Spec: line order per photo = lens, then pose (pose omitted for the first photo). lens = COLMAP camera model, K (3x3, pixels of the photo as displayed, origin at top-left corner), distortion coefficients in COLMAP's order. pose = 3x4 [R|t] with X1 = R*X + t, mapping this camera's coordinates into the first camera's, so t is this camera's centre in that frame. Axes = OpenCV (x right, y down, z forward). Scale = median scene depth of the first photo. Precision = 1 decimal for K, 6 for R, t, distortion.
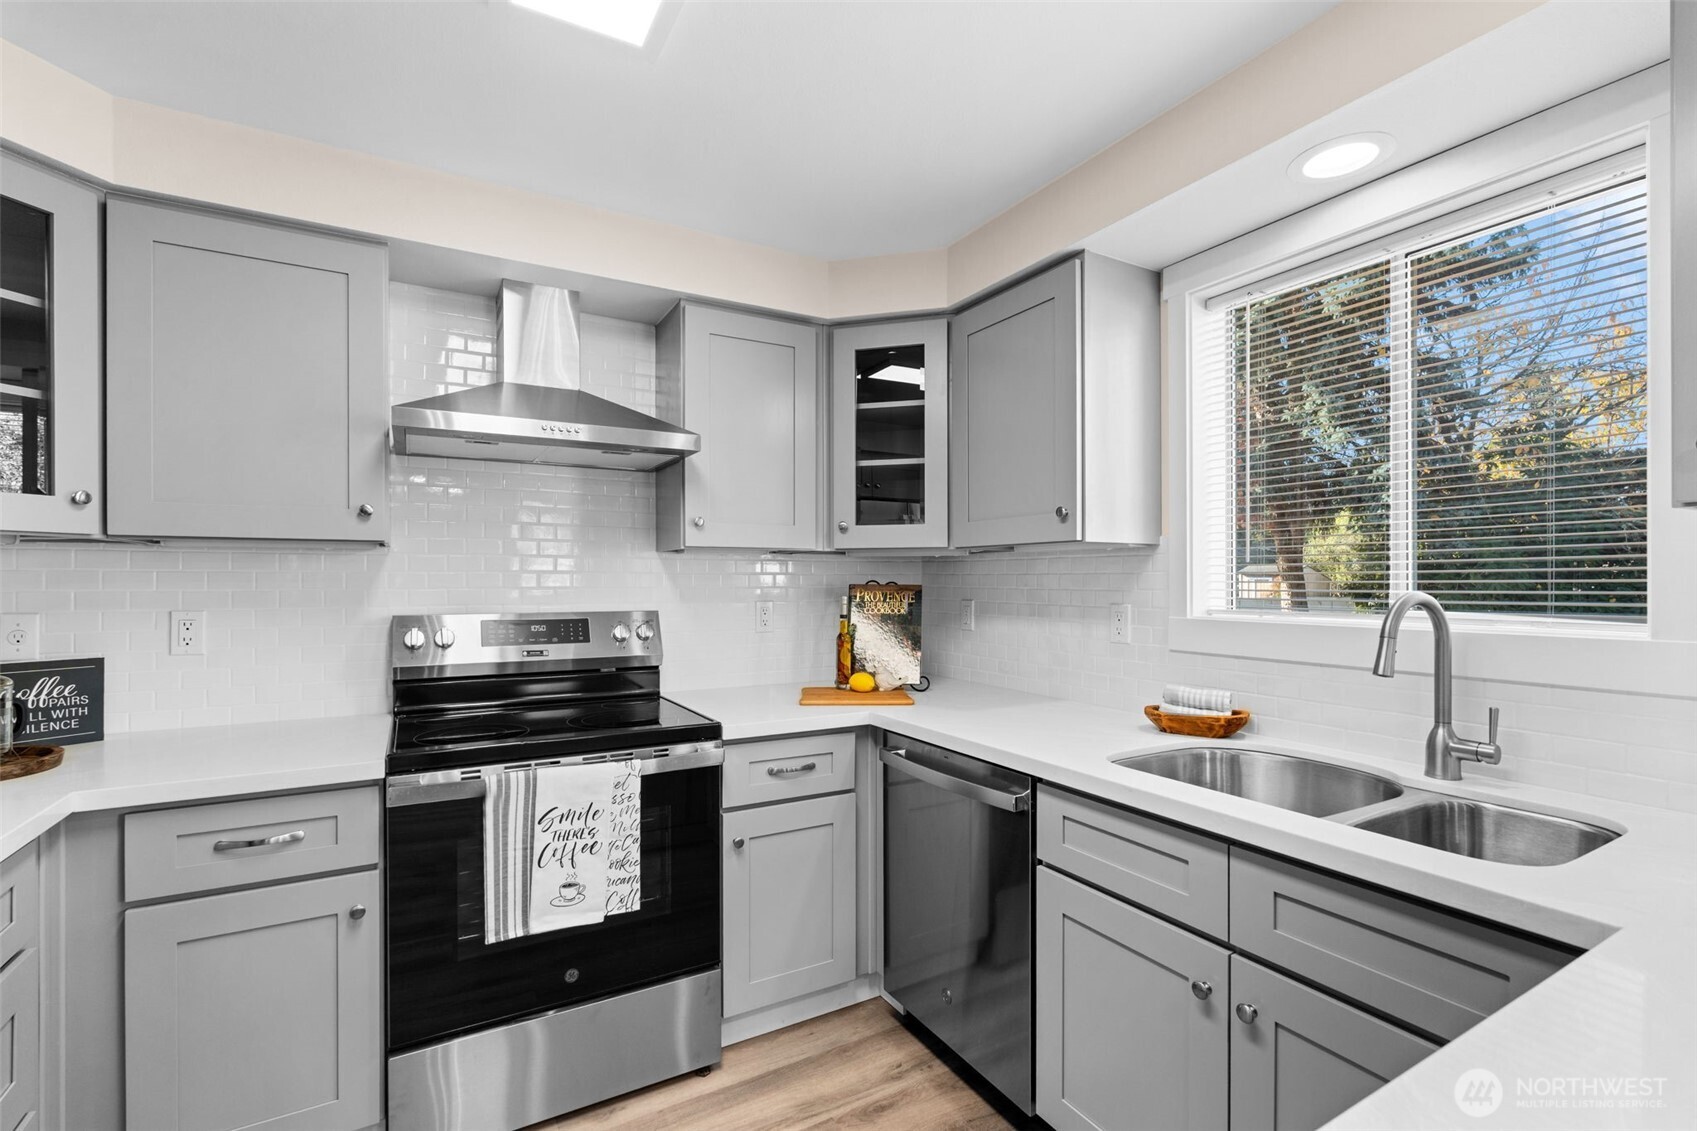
lens RADIAL K [[754.6, 0, 844.6], [0, 754.6, 577.9], [0, 0, 1]] dist [-0.002676, -0.000088]
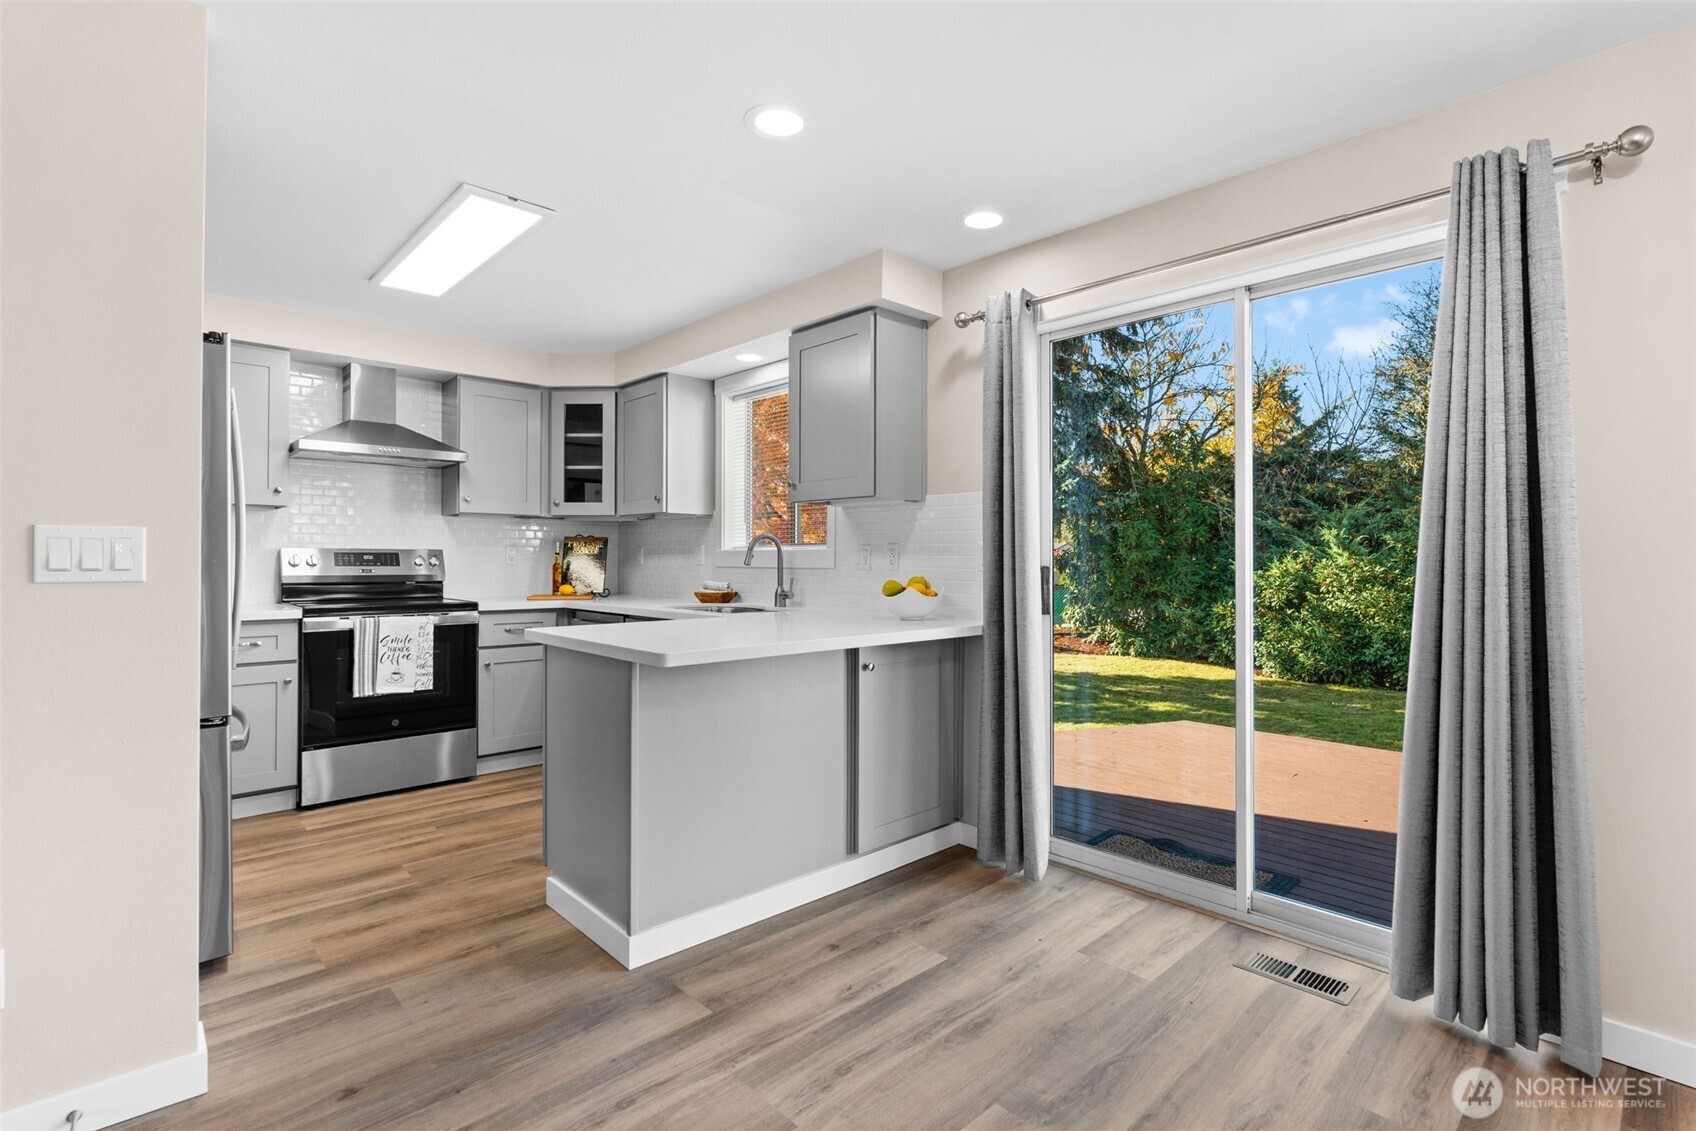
lens RADIAL K [[797.2, 0, 850.1], [0, 797.2, 553.2], [0, 0, 1]] dist [-0.001894, -0.000193]
pose [[0.972169, 0.005329, 0.234219, 0.286859], [-0.004056, 0.999974, -0.005919, 0.072713], [-0.234244, 0.004804, 0.972166, -1.223171]]
